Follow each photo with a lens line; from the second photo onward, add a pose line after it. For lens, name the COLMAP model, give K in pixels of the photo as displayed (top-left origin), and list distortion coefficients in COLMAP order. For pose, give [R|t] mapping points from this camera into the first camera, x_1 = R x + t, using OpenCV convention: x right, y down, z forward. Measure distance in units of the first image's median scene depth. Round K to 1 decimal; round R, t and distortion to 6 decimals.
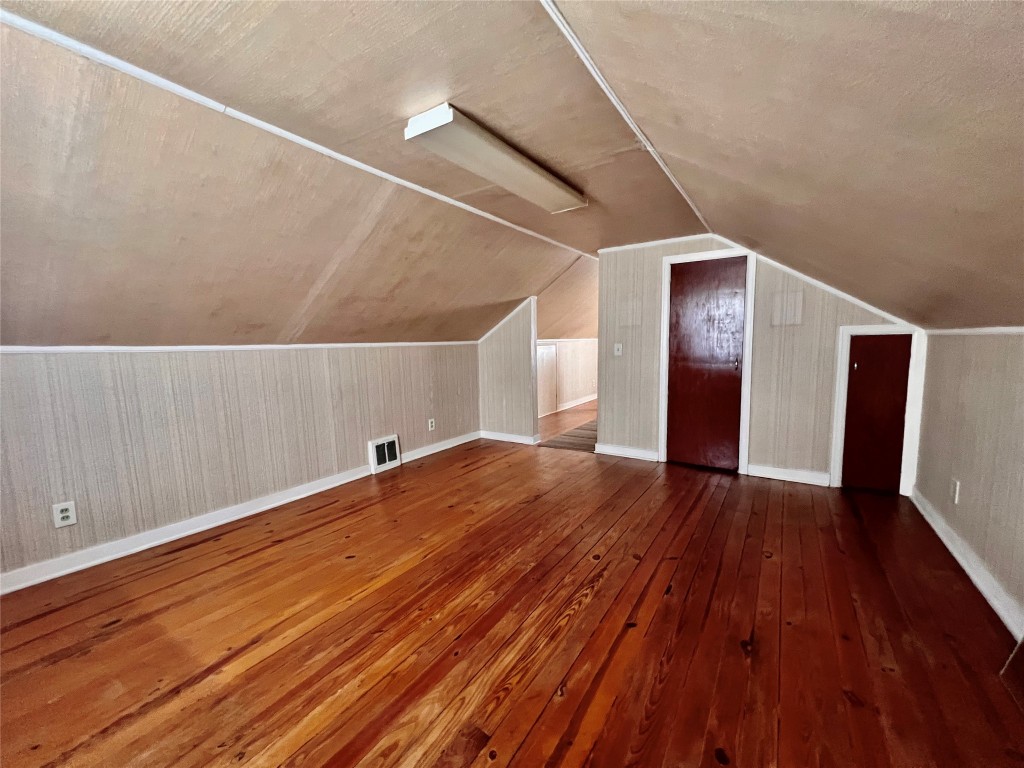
lens RADIAL K [[410.8, 0, 512.0], [0, 410.8, 384.0], [0, 0, 1]] dist [-0.001366, 0.000165]
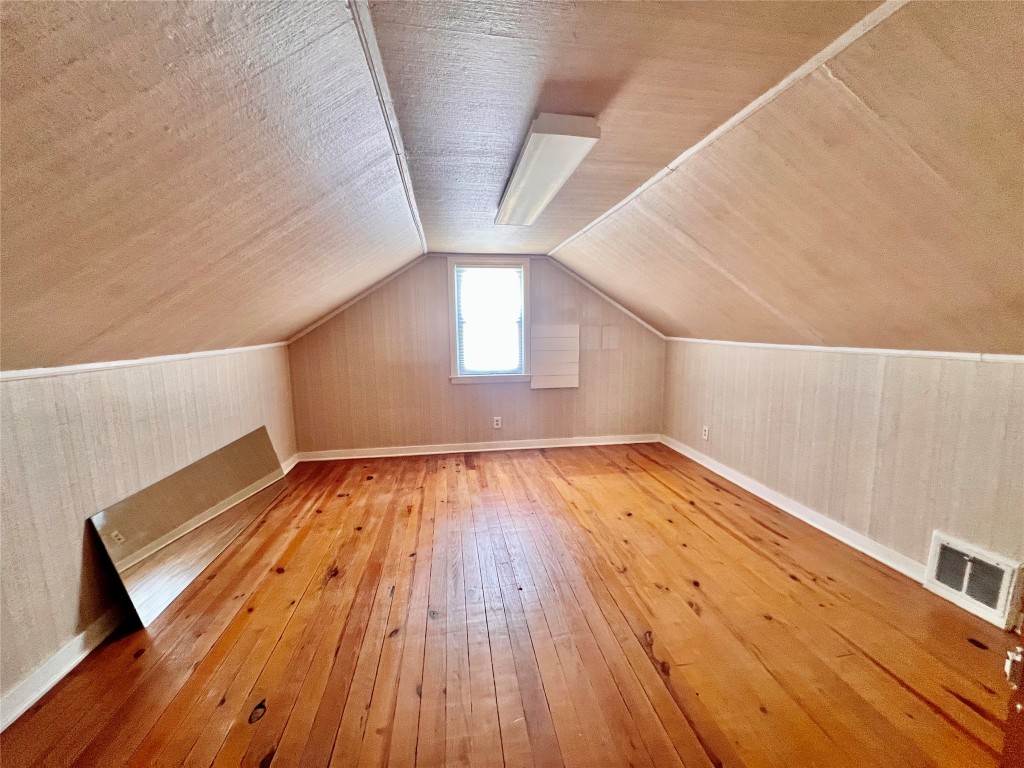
lens RADIAL K [[405.7, 0, 512.0], [0, 405.7, 384.0], [0, 0, 1]] dist [-0.001482, -0.000072]
pose [[-0.740793, 0.120389, -0.660857, 0.548245], [-0.037754, 0.974792, 0.219900, -0.198458], [0.670672, 0.187851, -0.717573, 1.307596]]
